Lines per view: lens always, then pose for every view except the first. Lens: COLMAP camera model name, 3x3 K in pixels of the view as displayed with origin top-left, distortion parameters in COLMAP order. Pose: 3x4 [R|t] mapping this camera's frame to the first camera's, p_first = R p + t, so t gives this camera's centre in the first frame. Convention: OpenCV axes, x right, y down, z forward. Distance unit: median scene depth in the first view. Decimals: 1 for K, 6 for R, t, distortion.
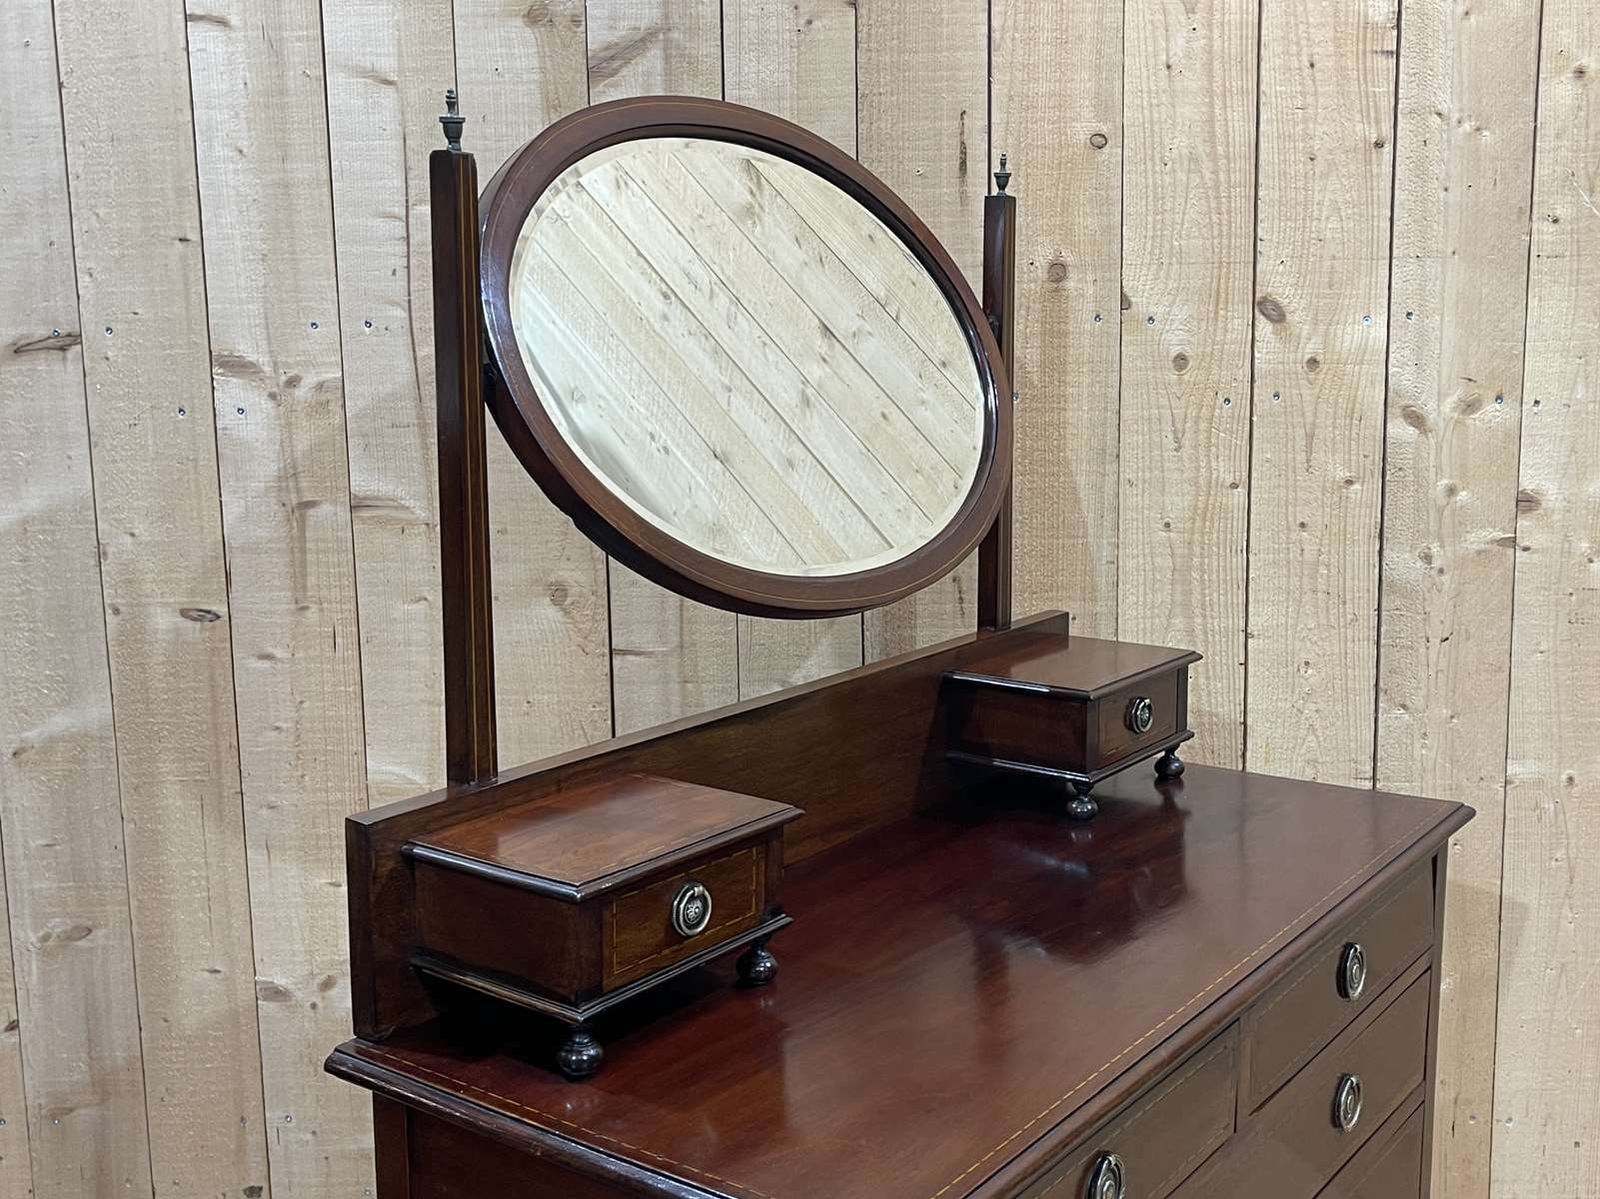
lens RADIAL K [[1729.5, 0, 800.0], [0, 1729.5, 599.5], [0, 0, 1]] dist [0.087829, -0.179309]
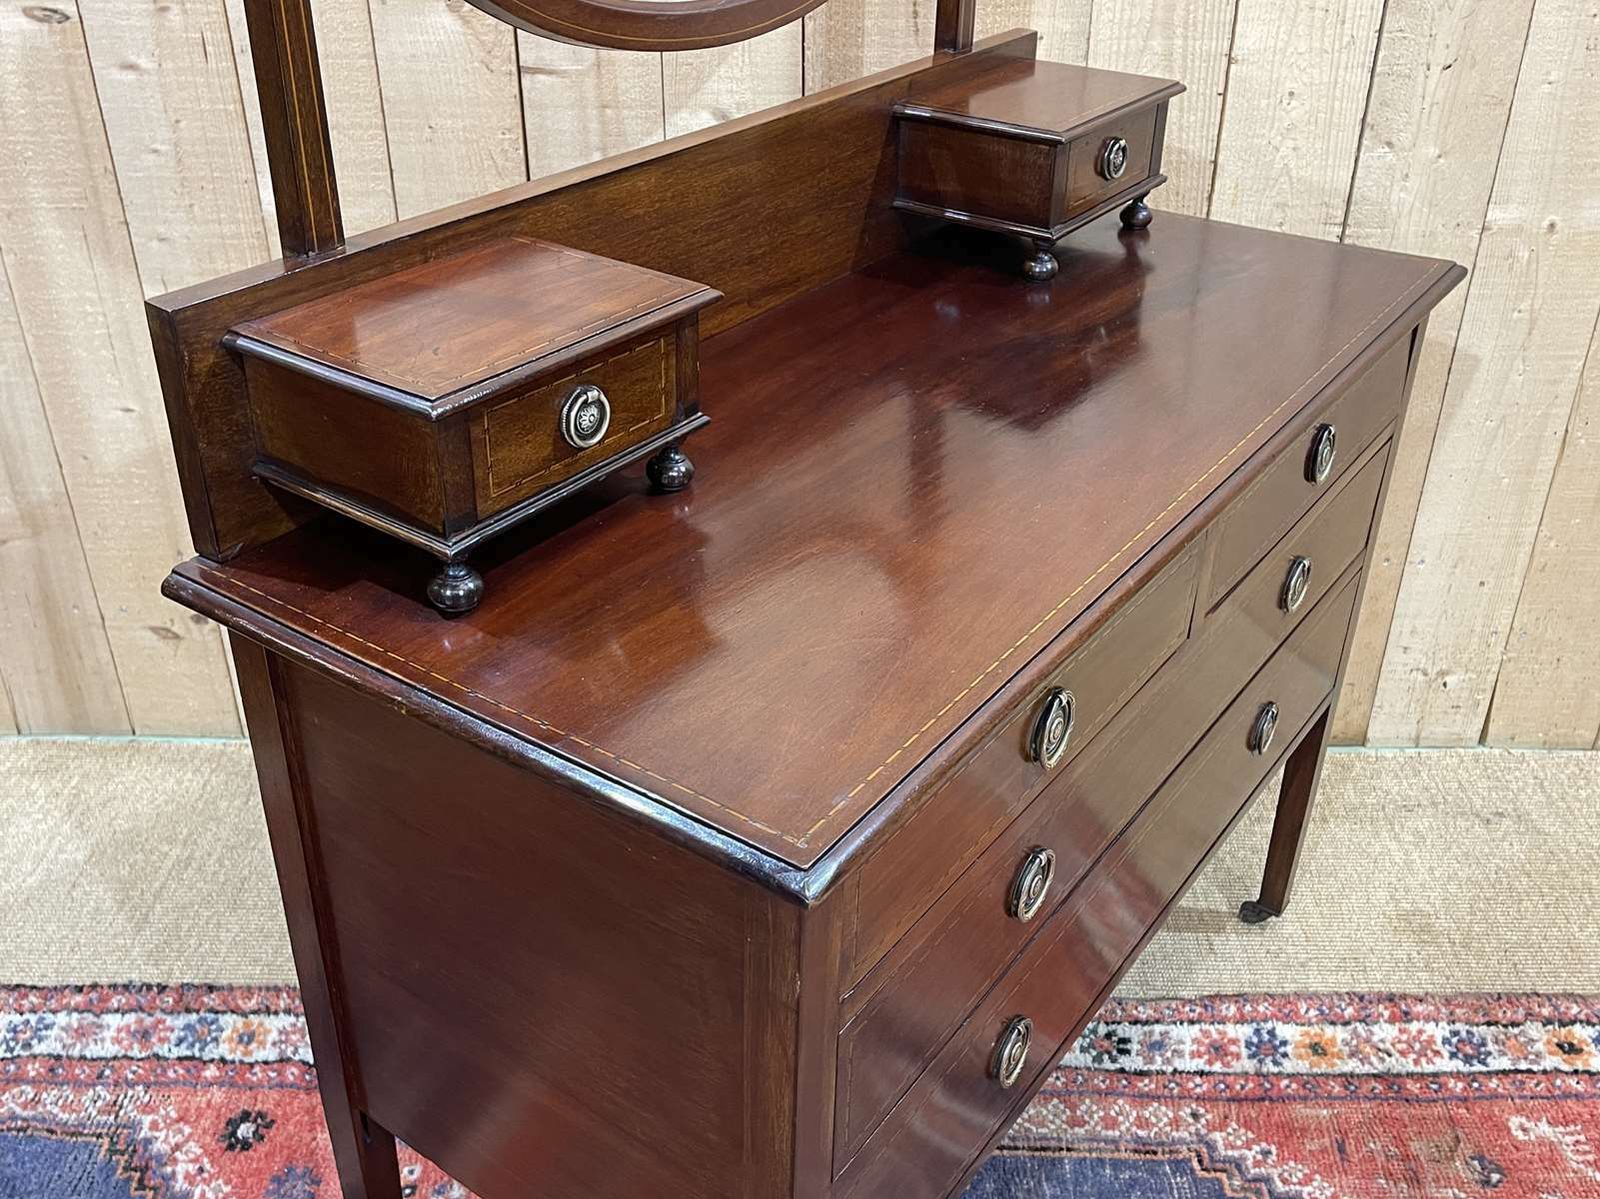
lens RADIAL K [[1529.5, 0, 789.4], [0, 1529.5, 599.5], [0, 0, 1]] dist [0.042430, -0.032284]
pose [[0.999583, 0.005210, 0.028404, 0.008957], [-0.015133, 0.932216, 0.361587, -0.004054], [-0.024595, -0.361866, 0.931906, 0.167459]]
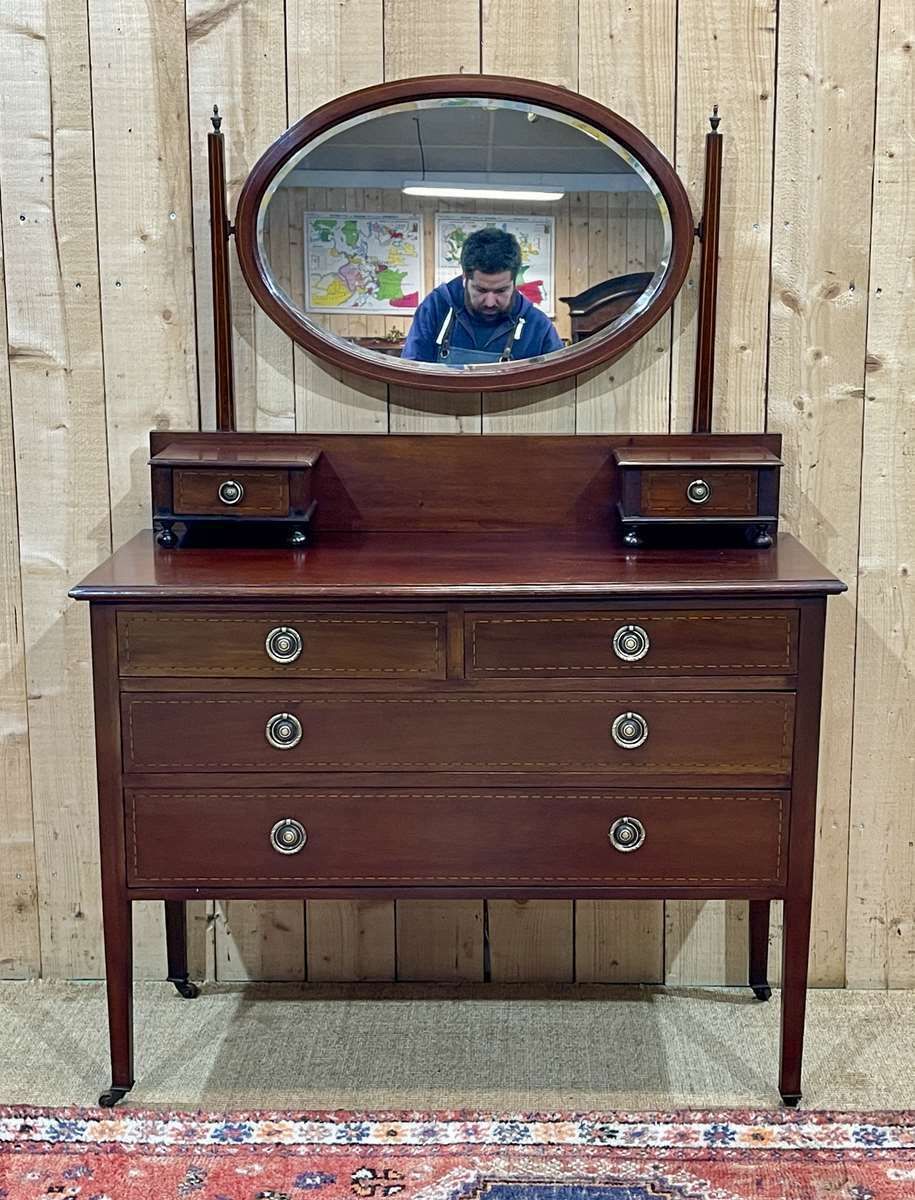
lens RADIAL K [[1754.2, 0, 465.5], [0, 1754.2, 619.4], [0, 0, 1]] dist [0.138064, -0.392360]
pose [[0.999867, 0.014998, 0.006434, 0.091684], [-0.015170, 0.999504, 0.027582, 0.110474], [-0.006018, -0.027676, 0.999599, -0.387027]]
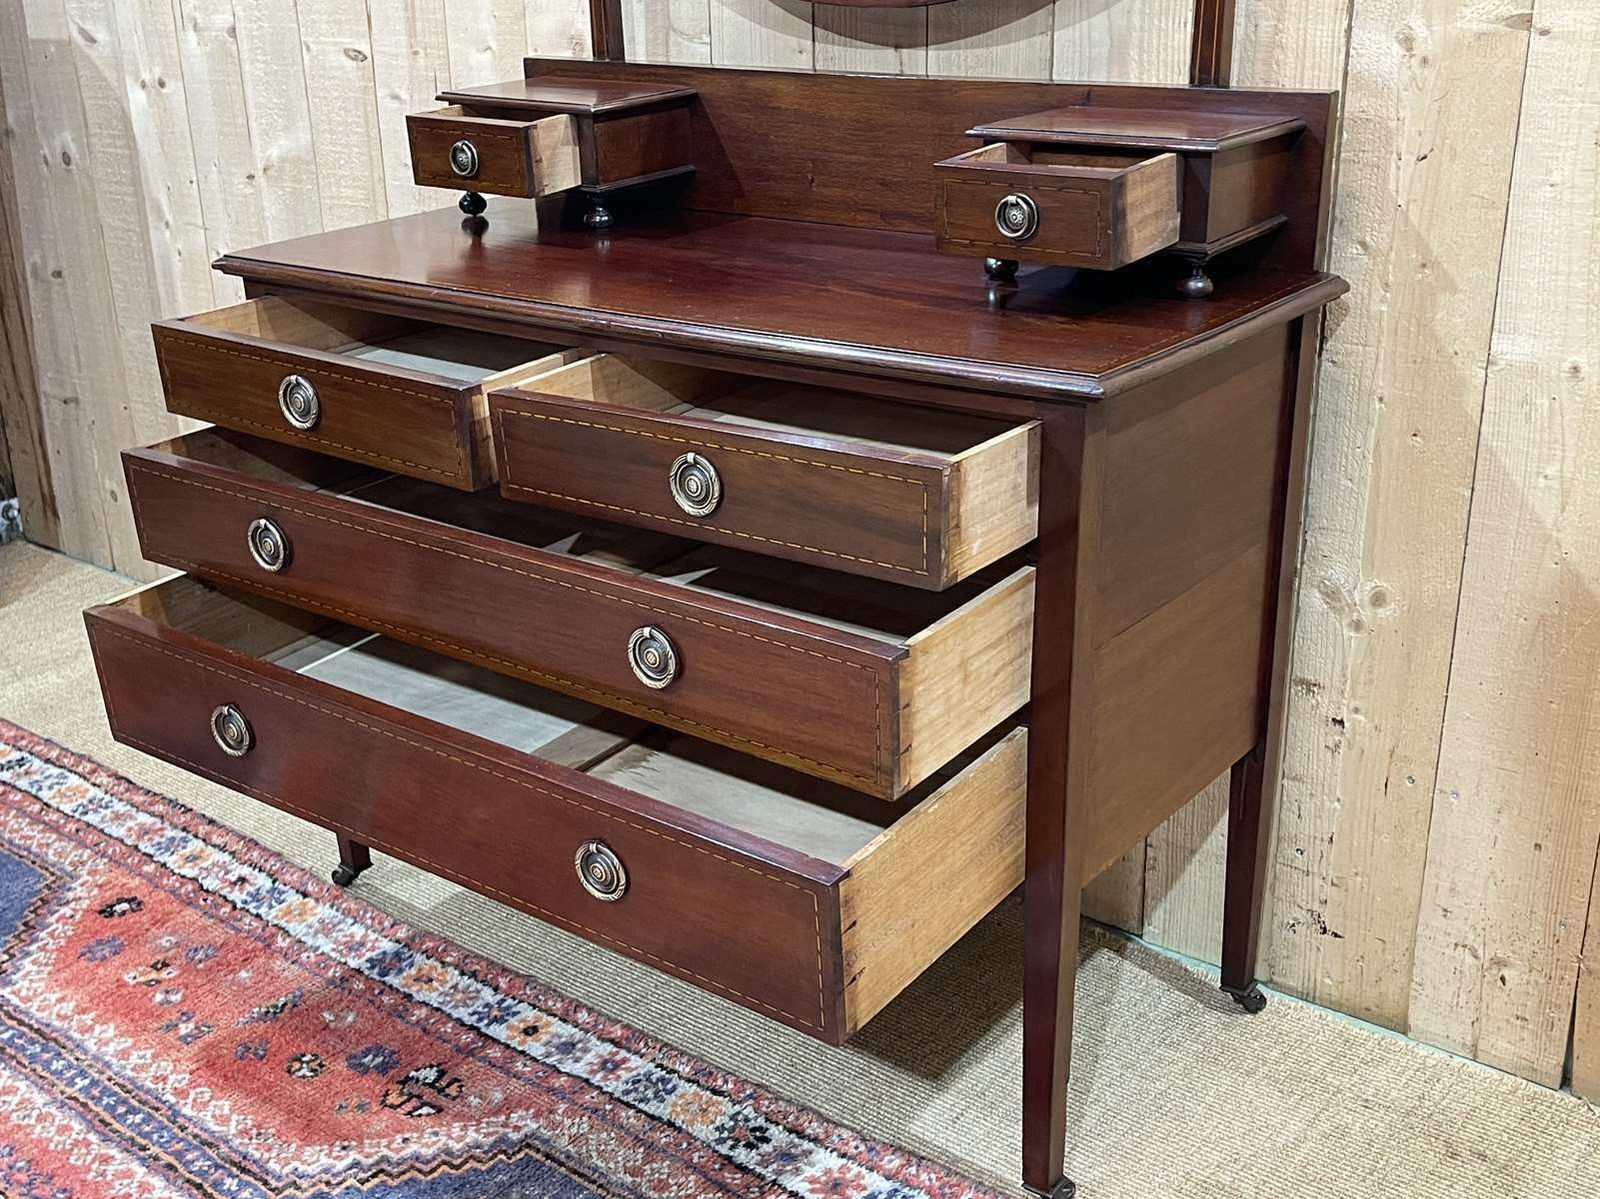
lens RADIAL K [[1738.0, 0, 799.1], [0, 1738.0, 606.0], [0, 0, 1]] dist [0.043968, -0.028998]
pose [[0.807361, 0.218563, -0.548086, 0.616688], [-0.094489, 0.964771, 0.245539, 0.050119], [0.582443, -0.146451, 0.799570, 0.214051]]
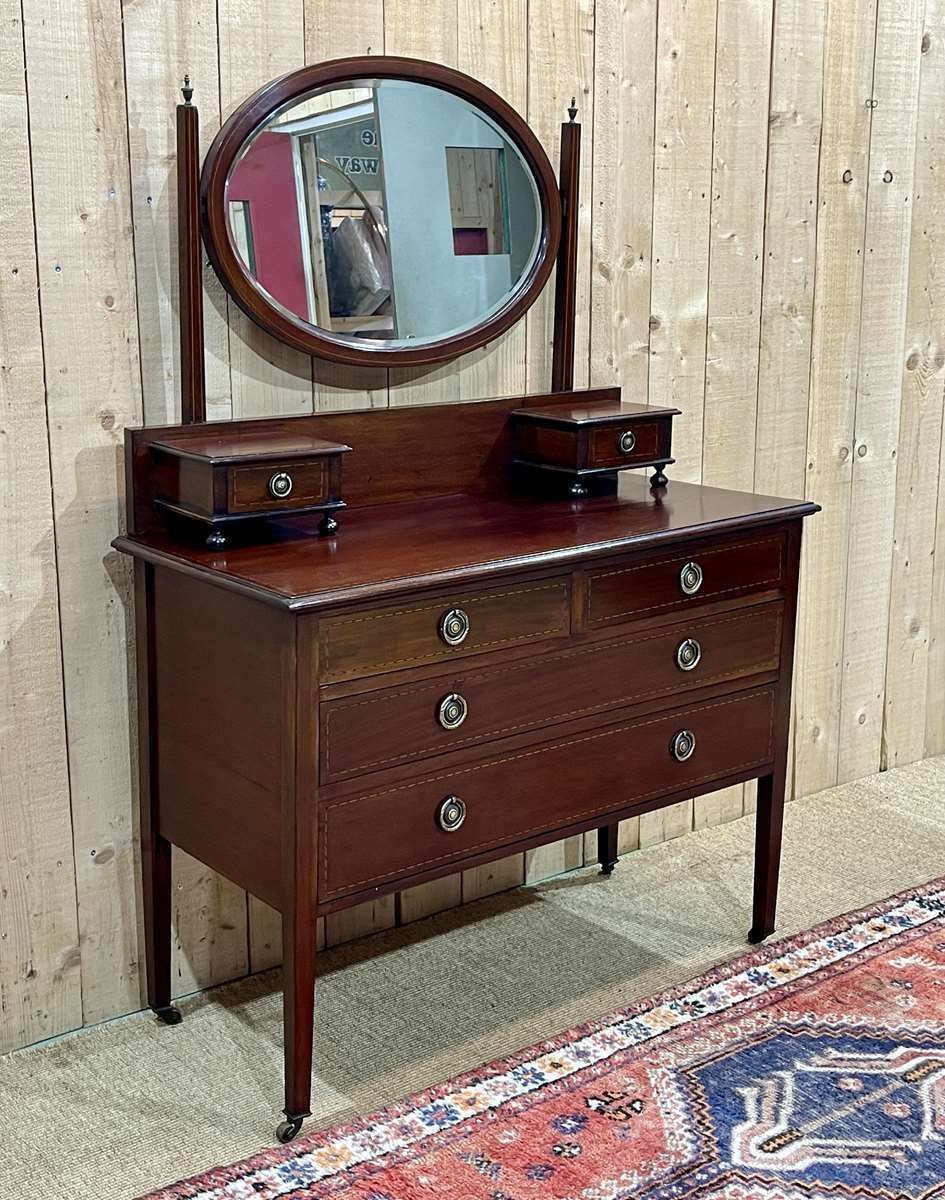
lens RADIAL K [[1626.4, 0, 401.1], [0, 1626.4, 605.6], [0, 0, 1]] dist [0.110888, -0.230540]
pose [[0.779525, -0.131760, 0.612357, -0.729017], [0.099144, 0.991256, 0.087078, 0.048283], [-0.618475, -0.007168, 0.785771, -0.048776]]
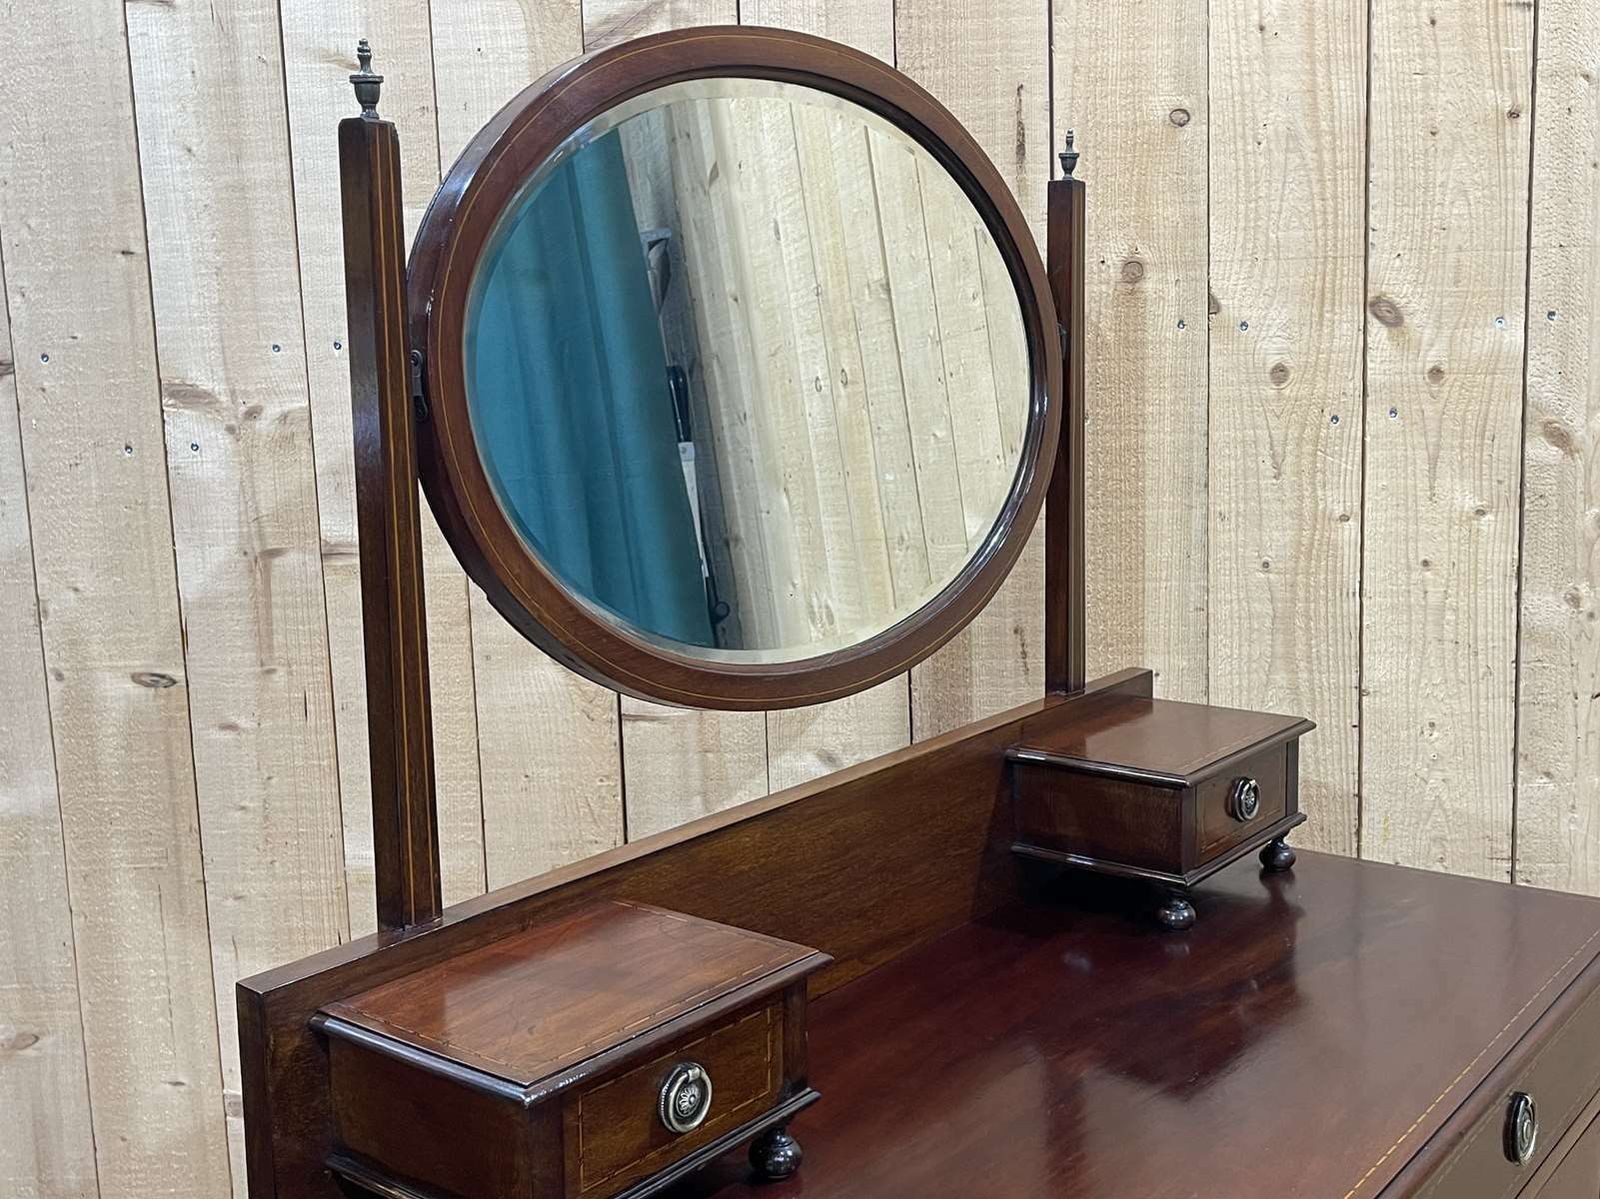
lens RADIAL K [[1738.0, 0, 799.1], [0, 1738.0, 606.0], [0, 0, 1]] dist [0.043968, -0.028998]
pose [[0.999458, -0.011464, -0.030867, 0.008412], [0.011272, 0.999916, -0.006366, -0.019947], [0.030938, 0.006015, 0.999503, 0.136313]]
